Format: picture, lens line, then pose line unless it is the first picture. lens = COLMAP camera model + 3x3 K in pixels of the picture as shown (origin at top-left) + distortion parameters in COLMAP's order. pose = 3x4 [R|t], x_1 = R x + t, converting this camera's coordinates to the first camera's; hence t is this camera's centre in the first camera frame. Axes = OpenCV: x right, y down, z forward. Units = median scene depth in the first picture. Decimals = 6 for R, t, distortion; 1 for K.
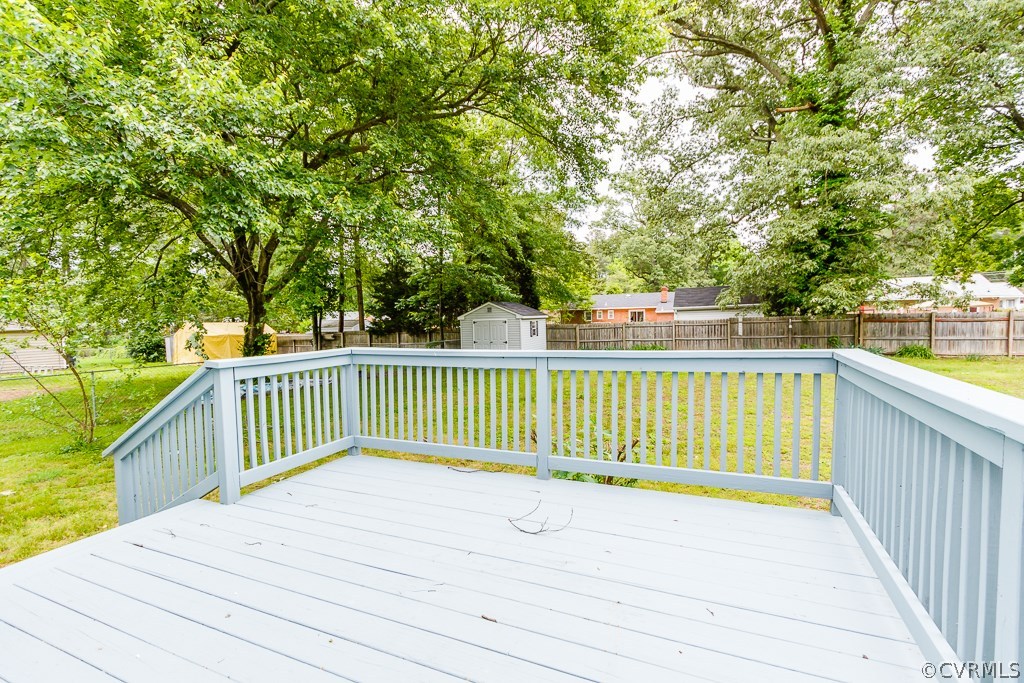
lens RADIAL K [[469.2, 0, 509.6], [0, 469.2, 347.6], [0, 0, 1]] dist [0.009736, -0.003006]
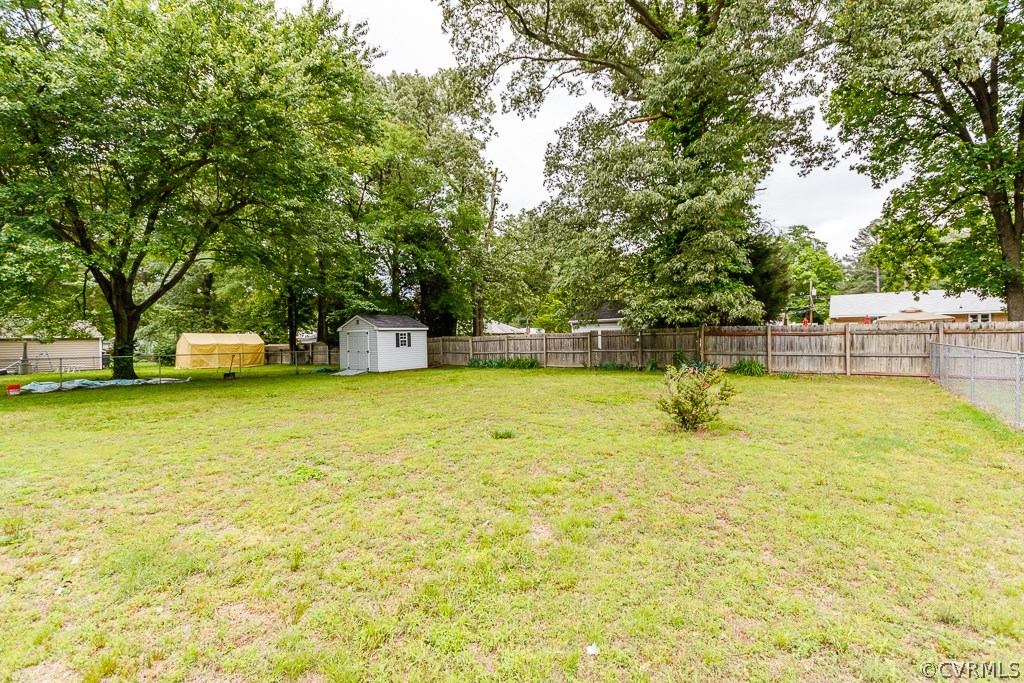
lens RADIAL K [[469.2, 0, 509.7], [0, 469.2, 343.4], [0, 0, 1]] dist [0.009736, -0.003006]
pose [[0.975447, 0.010662, -0.219974, 0.492218], [-0.019596, 0.999068, -0.038472, 0.004152], [0.219359, 0.041838, 0.974747, 0.002701]]
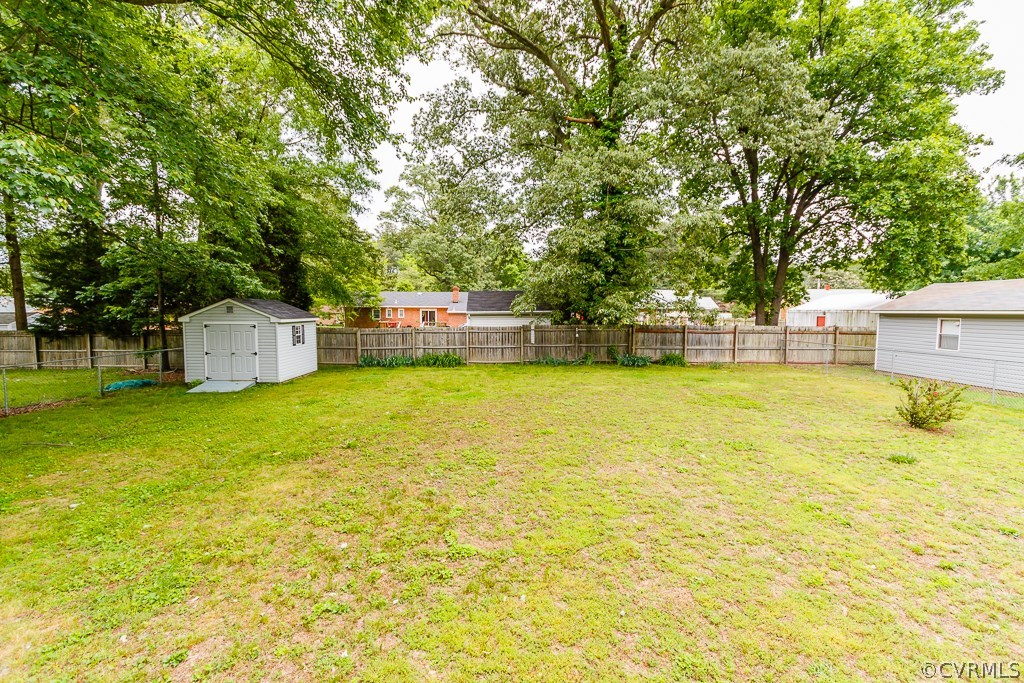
lens RADIAL K [[469.2, 0, 513.6], [0, 469.2, 341.7], [0, 0, 1]] dist [0.009736, -0.003006]
pose [[0.903116, 0.001600, 0.429394, 0.036342], [-0.000372, 0.999996, -0.002944, -0.025166], [-0.429397, 0.002499, 0.903112, 0.132803]]
